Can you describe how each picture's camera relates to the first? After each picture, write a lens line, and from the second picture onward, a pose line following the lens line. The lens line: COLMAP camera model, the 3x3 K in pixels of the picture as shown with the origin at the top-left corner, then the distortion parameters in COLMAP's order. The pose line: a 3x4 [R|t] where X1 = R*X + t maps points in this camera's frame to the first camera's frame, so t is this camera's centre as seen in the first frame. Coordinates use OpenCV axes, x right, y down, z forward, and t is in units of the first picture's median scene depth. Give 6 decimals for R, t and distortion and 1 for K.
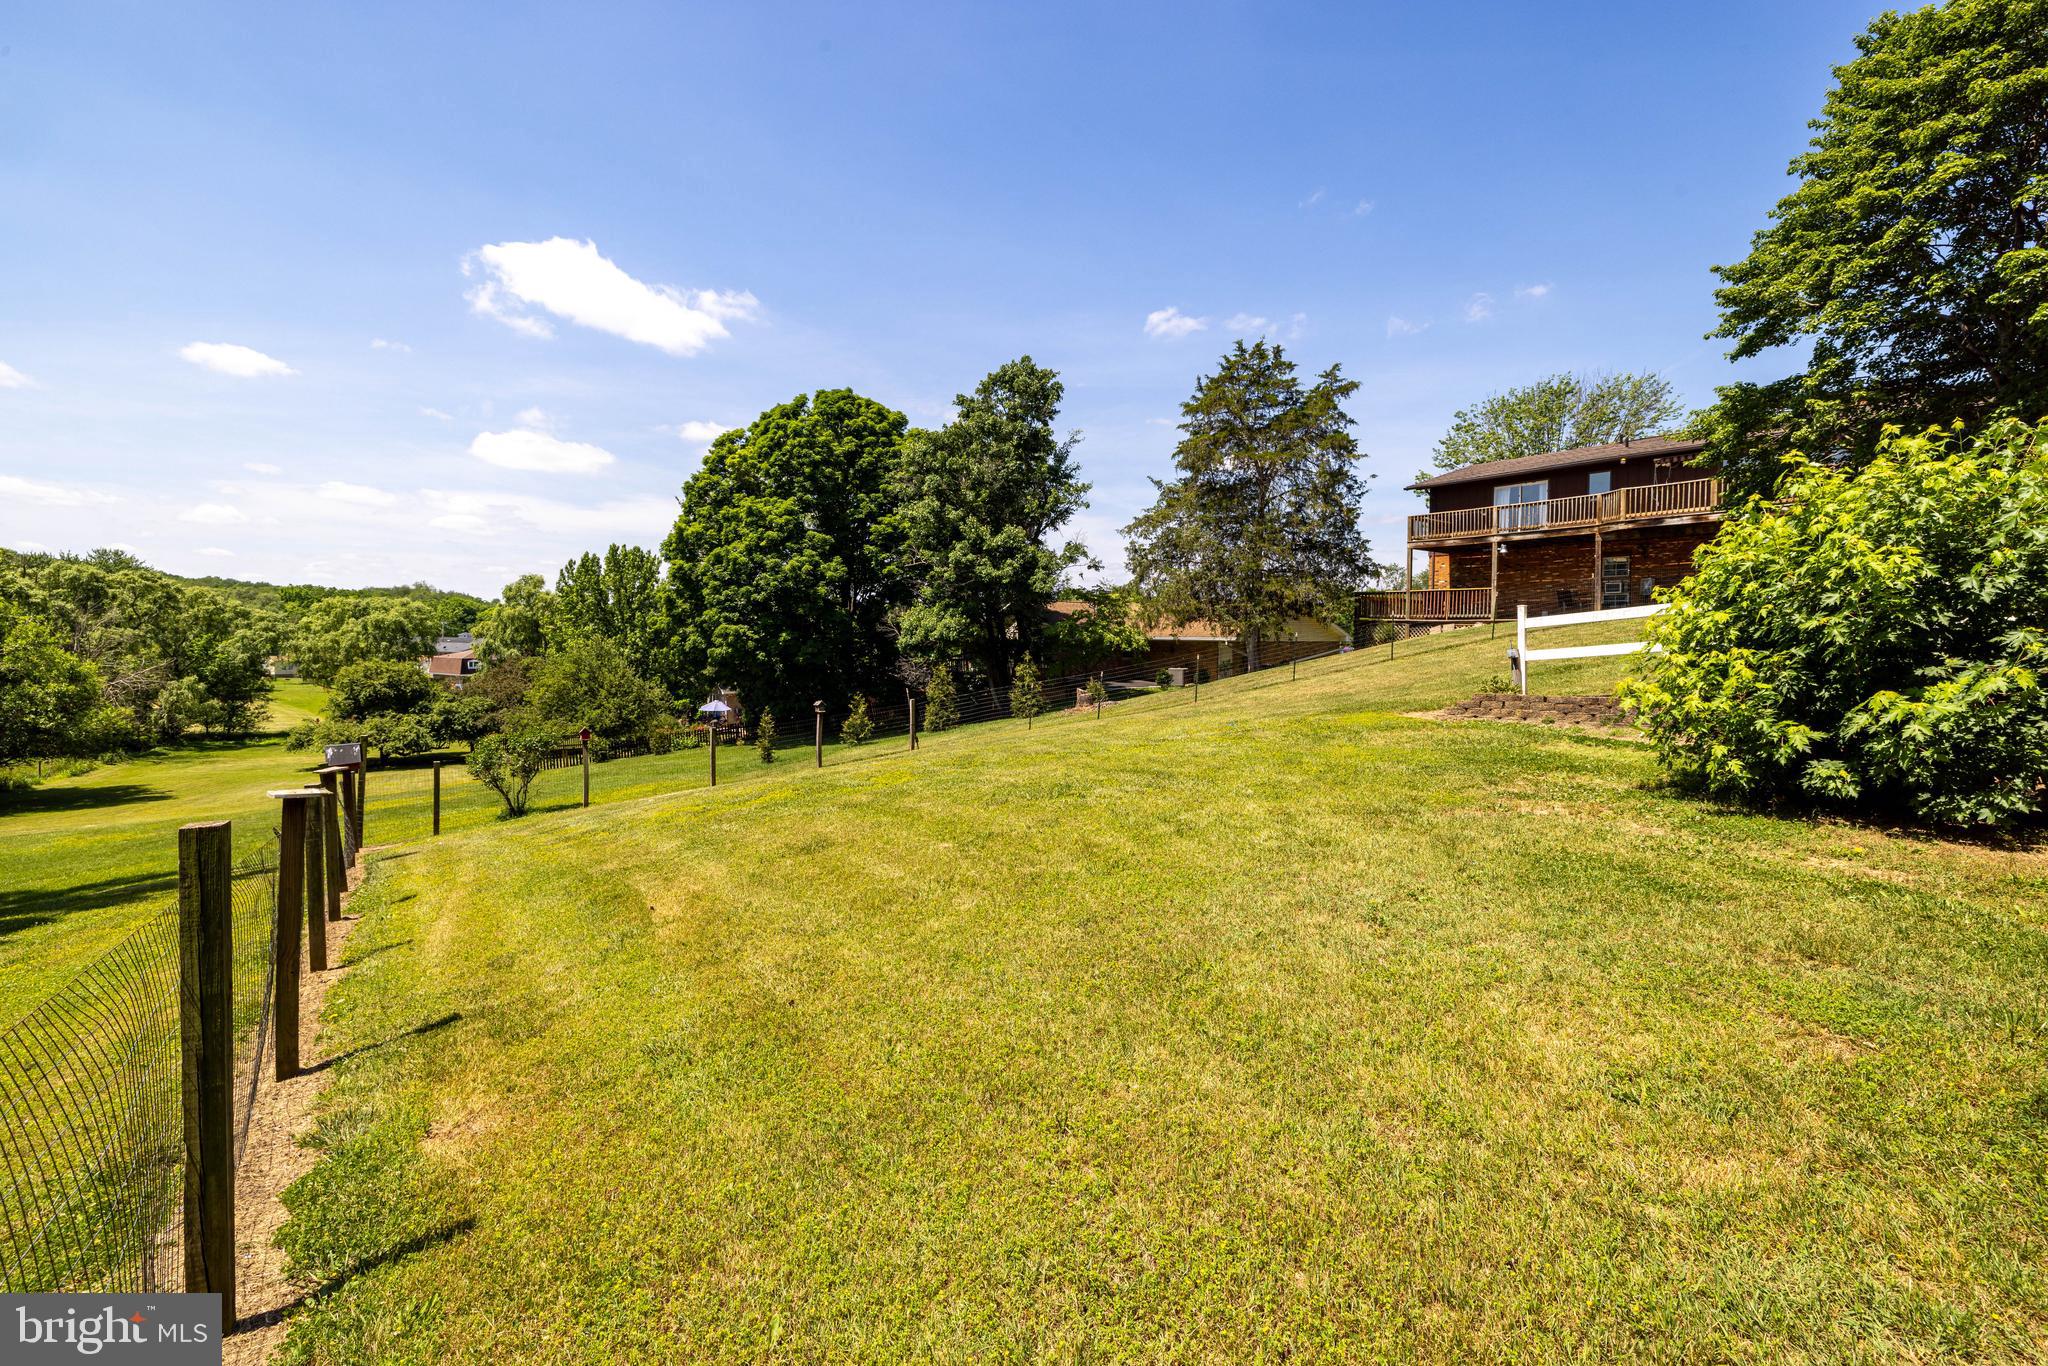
lens RADIAL K [[859.2, 0, 1024.2], [0, 859.2, 665.7], [0, 0, 1]] dist [0.000502, -0.000634]
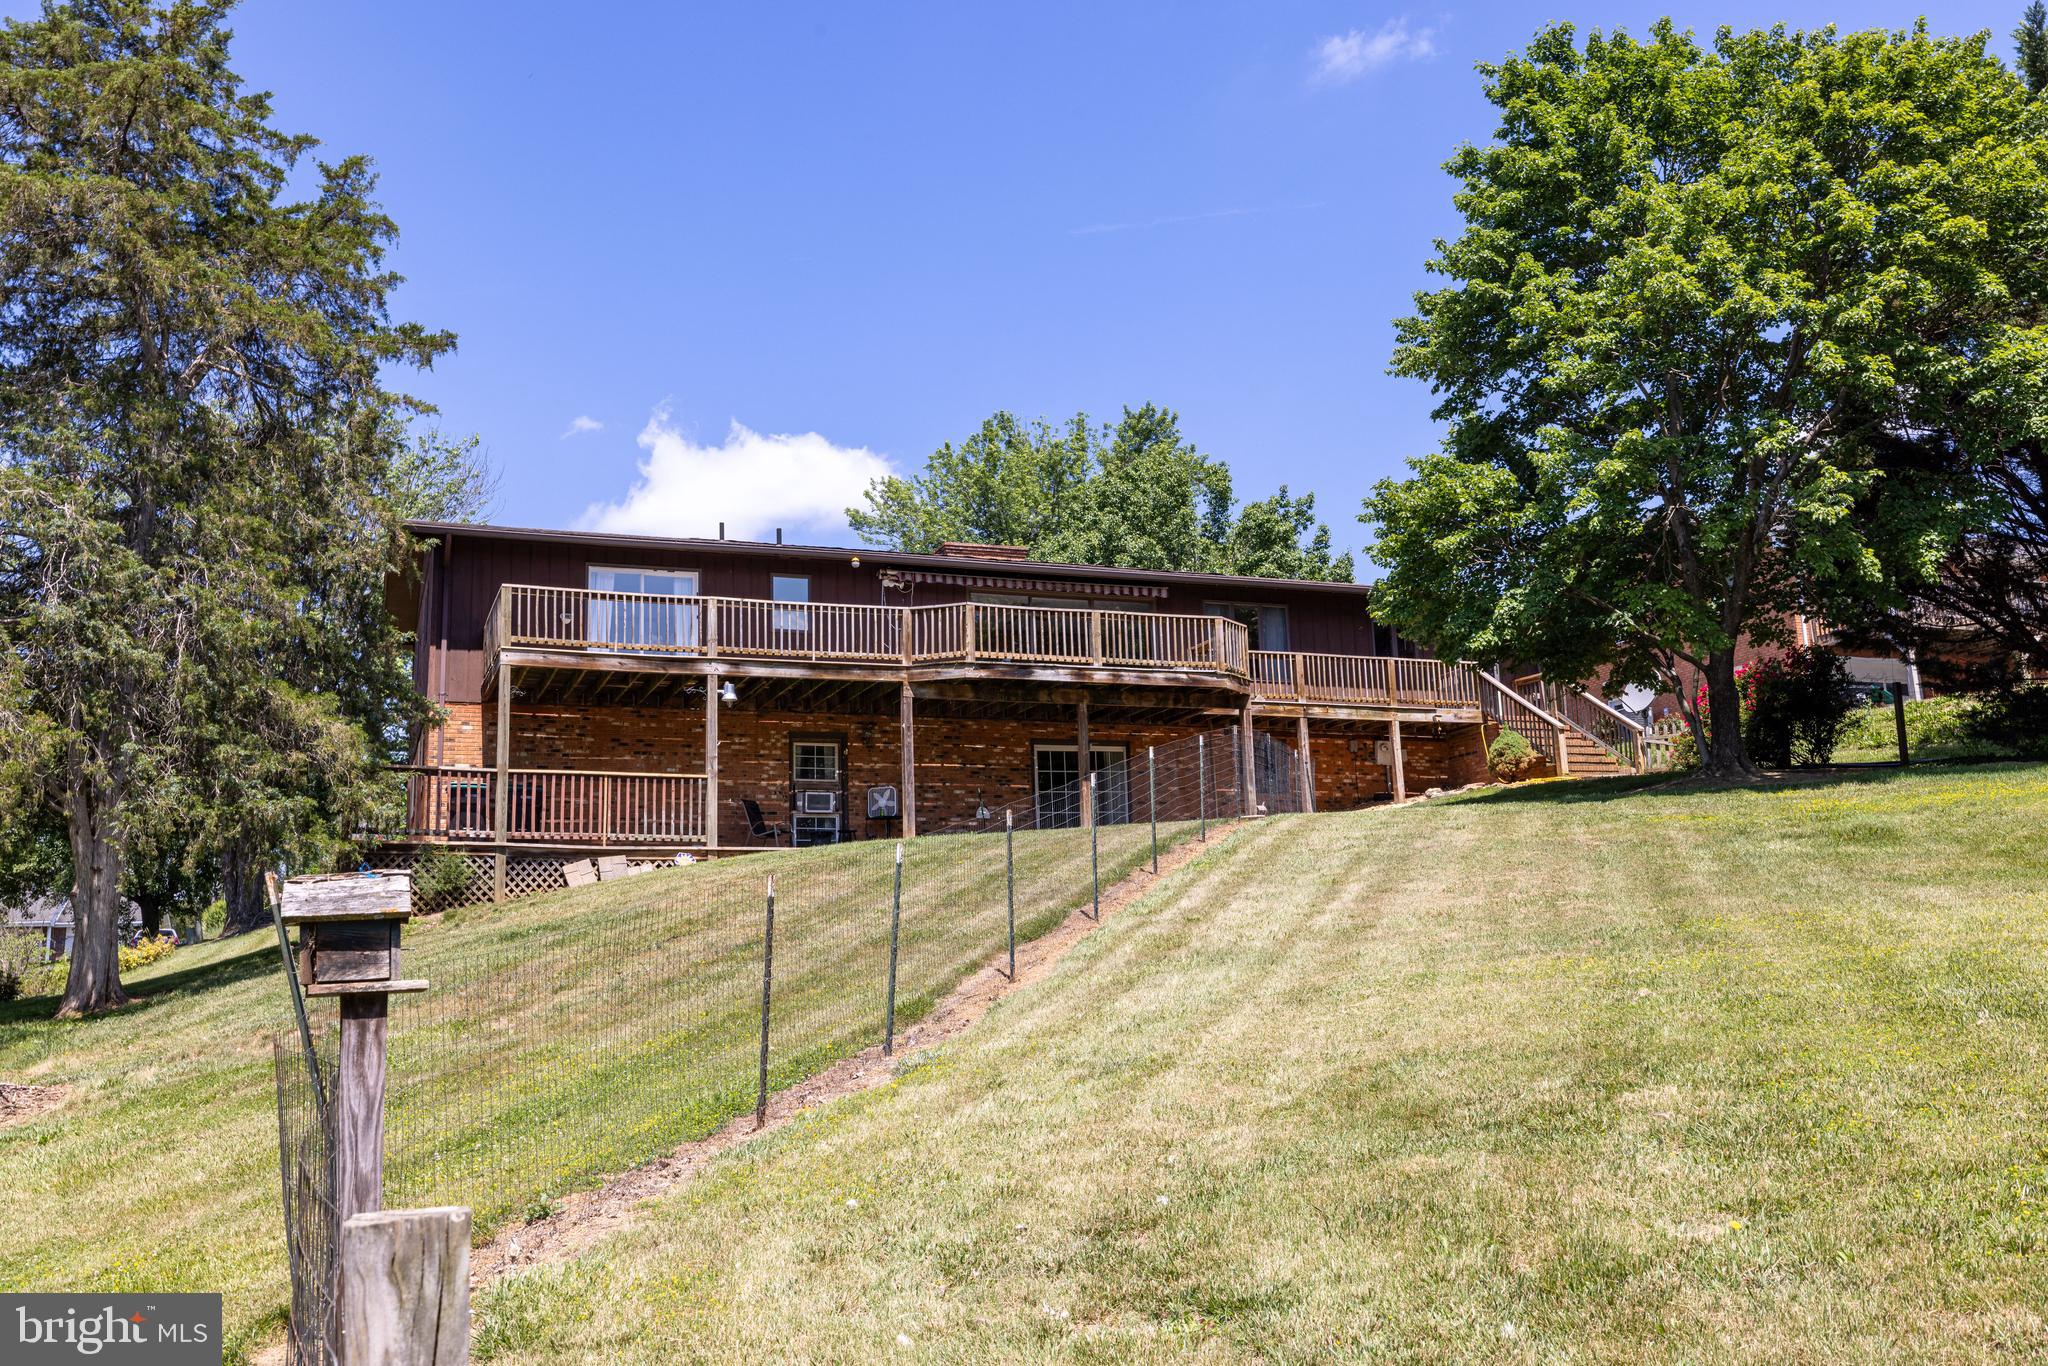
lens RADIAL K [[1758.4, 0, 1002.9], [0, 1758.4, 671.7], [0, 0, 1]] dist [0.001800, 0.007225]
pose [[0.280816, 0.169820, 0.944618, -0.241935], [0.060810, 0.979096, -0.194096, 0.036786], [-0.957833, 0.111948, 0.264619, 0.530994]]
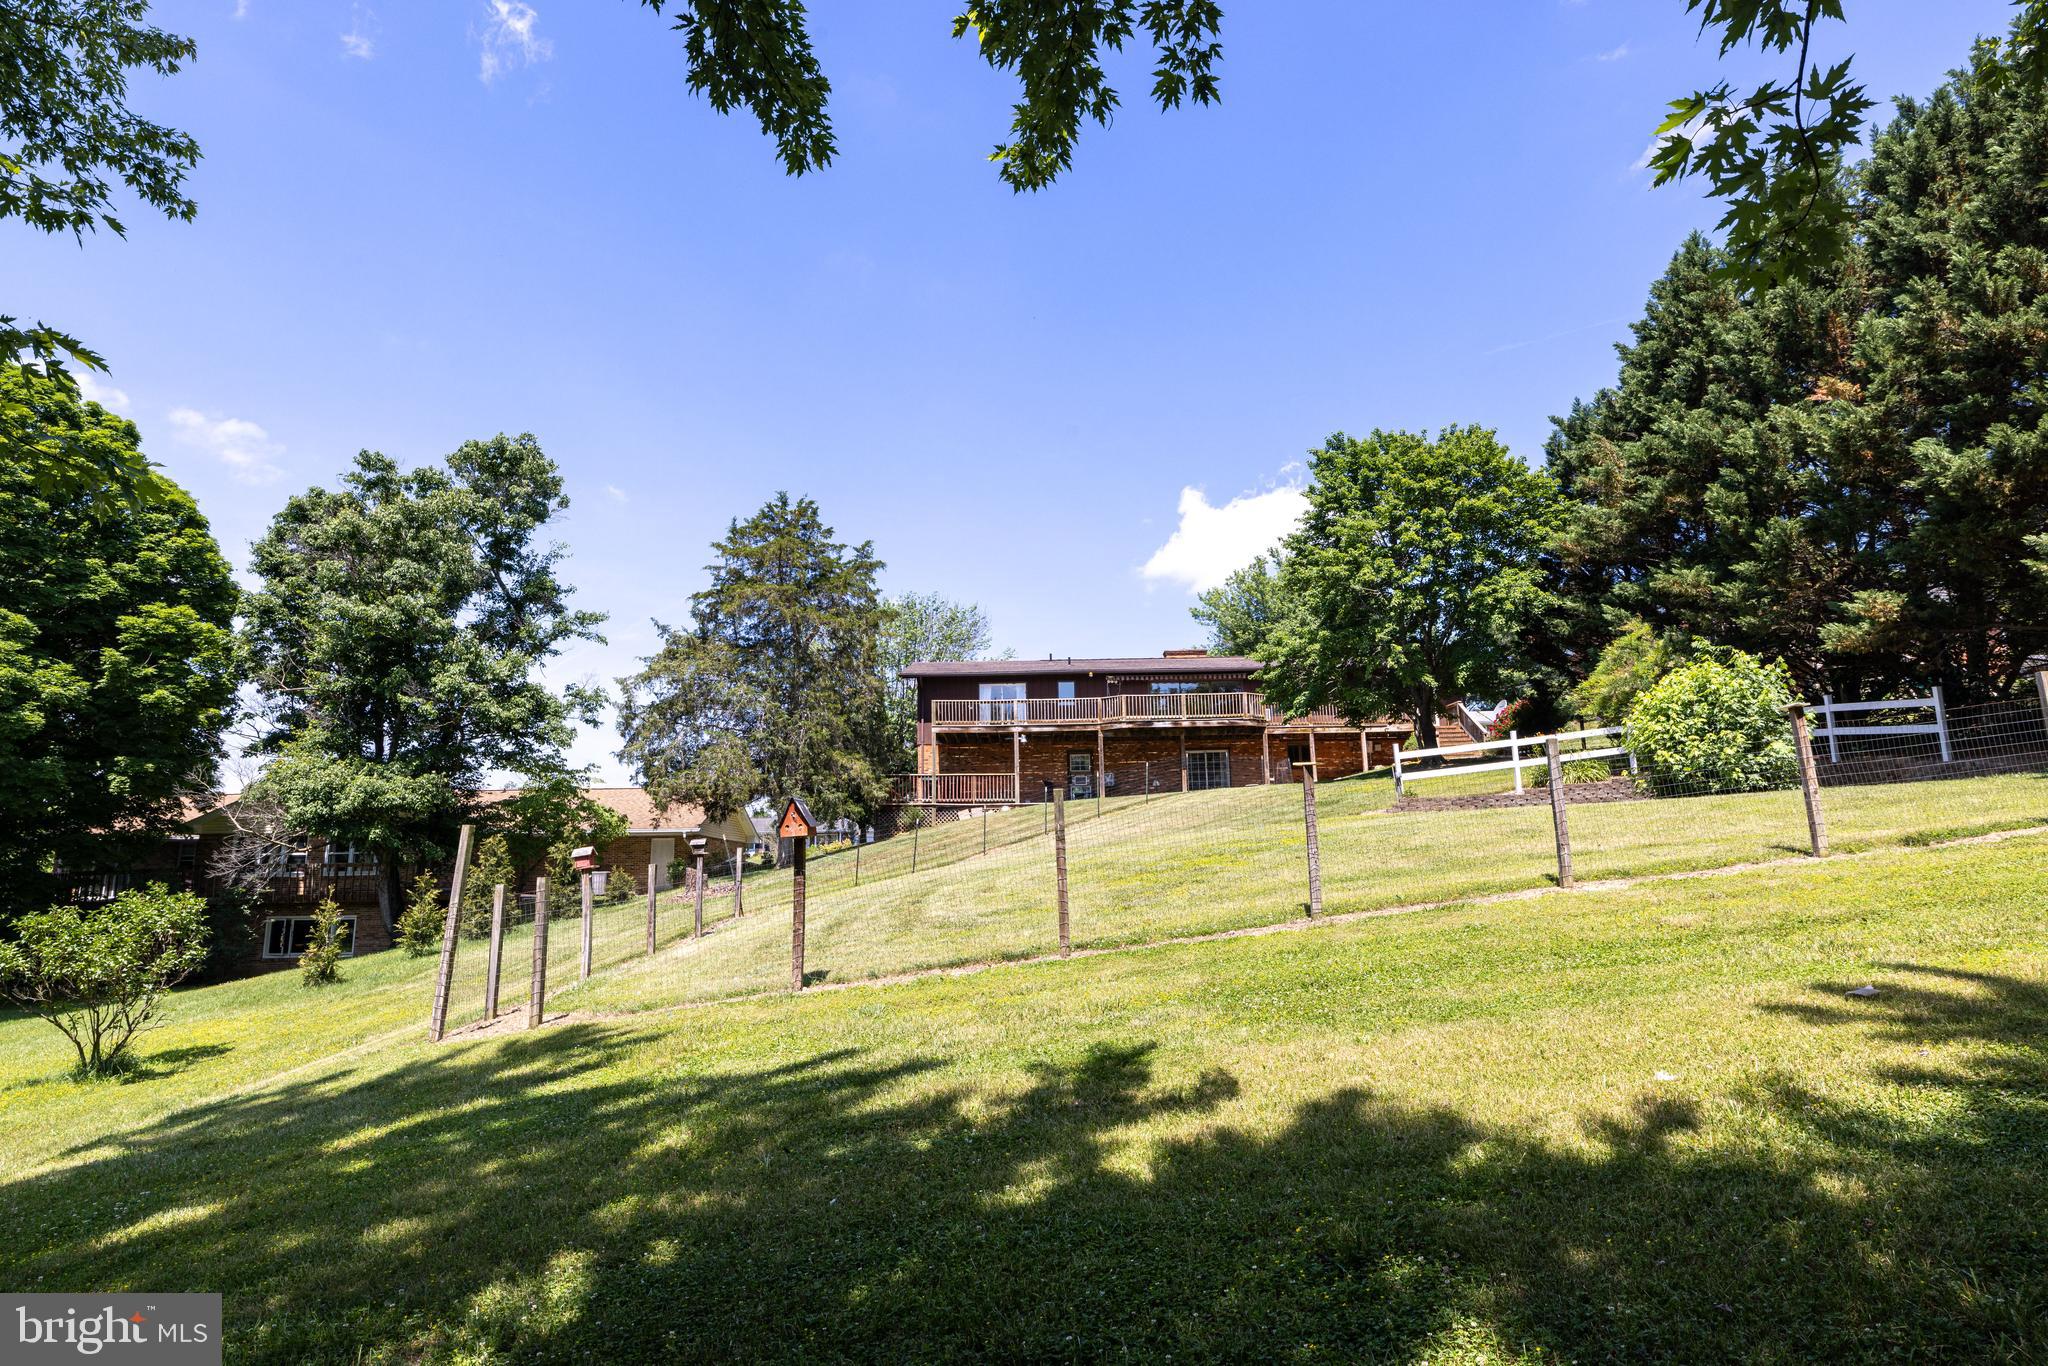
lens RADIAL K [[1138.8, 0, 1017.8], [0, 1138.8, 676.4], [0, 0, 1]] dist [-0.015286, -0.000634]
pose [[0.605886, 0.134308, 0.784132, -0.514065], [0.044829, 0.978316, -0.202208, 0.068546], [-0.794287, 0.157667, 0.586727, 0.122679]]
